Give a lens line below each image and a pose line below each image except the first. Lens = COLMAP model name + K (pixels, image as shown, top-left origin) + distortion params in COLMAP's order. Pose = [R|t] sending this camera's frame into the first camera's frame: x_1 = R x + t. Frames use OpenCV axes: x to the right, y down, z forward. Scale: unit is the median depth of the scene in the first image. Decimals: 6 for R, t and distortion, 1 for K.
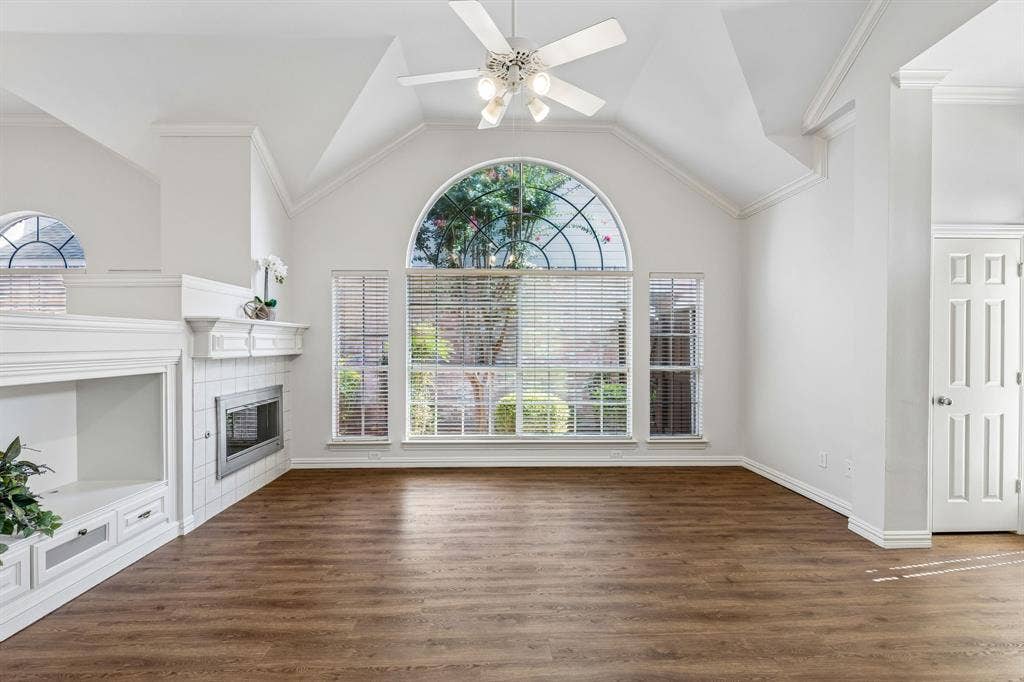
lens RADIAL K [[484.3, 0, 518.9], [0, 484.3, 349.3], [0, 0, 1]] dist [0.002246, -0.000266]
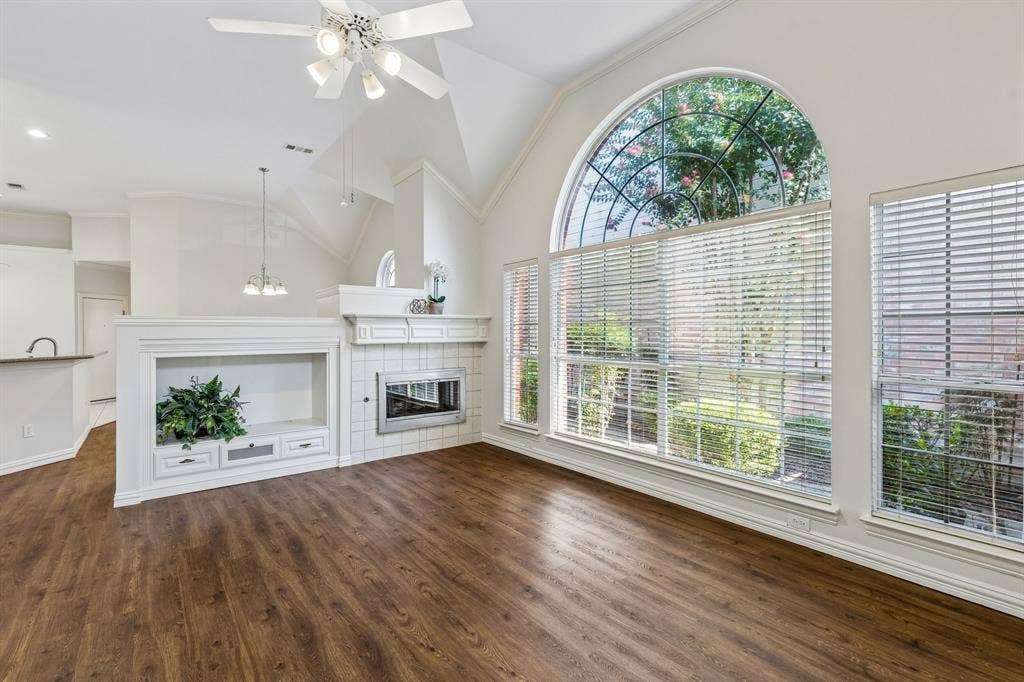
lens RADIAL K [[484.3, 0, 510.0], [0, 484.3, 336.3], [0, 0, 1]] dist [0.002246, -0.000266]
pose [[0.561627, 0.006902, -0.827362, 0.676307], [-0.006770, 0.999970, 0.003746, -0.009672], [0.827363, 0.003497, 0.561657, 0.539987]]
